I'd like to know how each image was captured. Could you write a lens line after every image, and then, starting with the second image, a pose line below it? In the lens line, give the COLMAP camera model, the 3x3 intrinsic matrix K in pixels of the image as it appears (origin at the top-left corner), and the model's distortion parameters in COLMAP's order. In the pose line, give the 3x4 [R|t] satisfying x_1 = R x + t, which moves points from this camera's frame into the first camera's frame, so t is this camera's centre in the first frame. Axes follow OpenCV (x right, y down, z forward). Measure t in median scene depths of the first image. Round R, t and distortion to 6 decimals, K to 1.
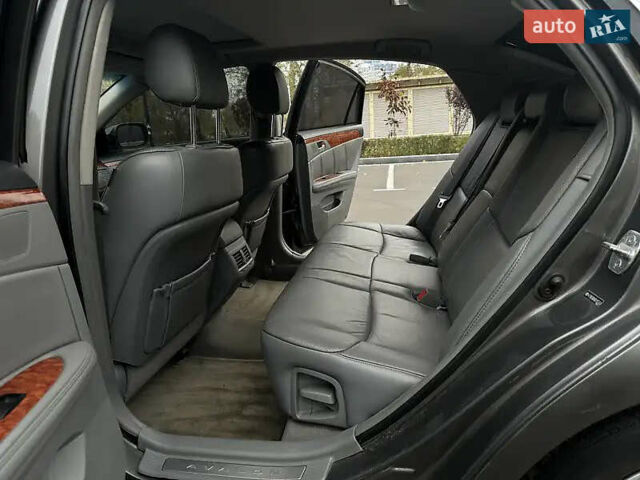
lens RADIAL K [[440.0, 0, 323.3], [0, 440.0, 257.7], [0, 0, 1]] dist [0.074711, -0.095818]
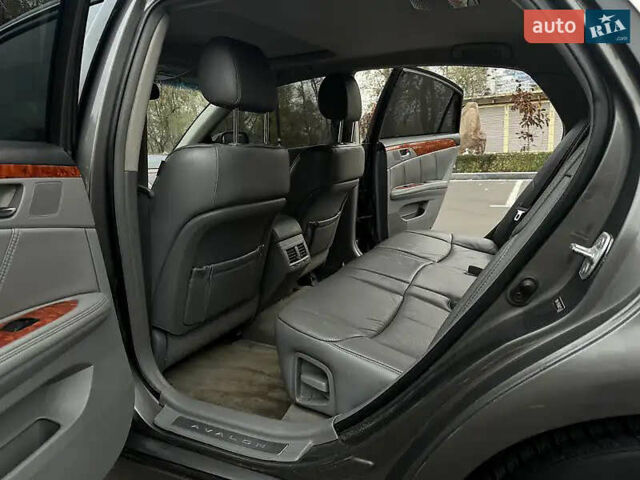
lens RADIAL K [[440.0, 0, 323.3], [0, 440.0, 257.7], [0, 0, 1]] dist [0.074711, -0.095818]
pose [[0.959824, 0.081151, -0.268613, 0.165079], [-0.089298, 0.995838, -0.018233, 0.023512], [0.266015, 0.041488, 0.963076, -0.003623]]
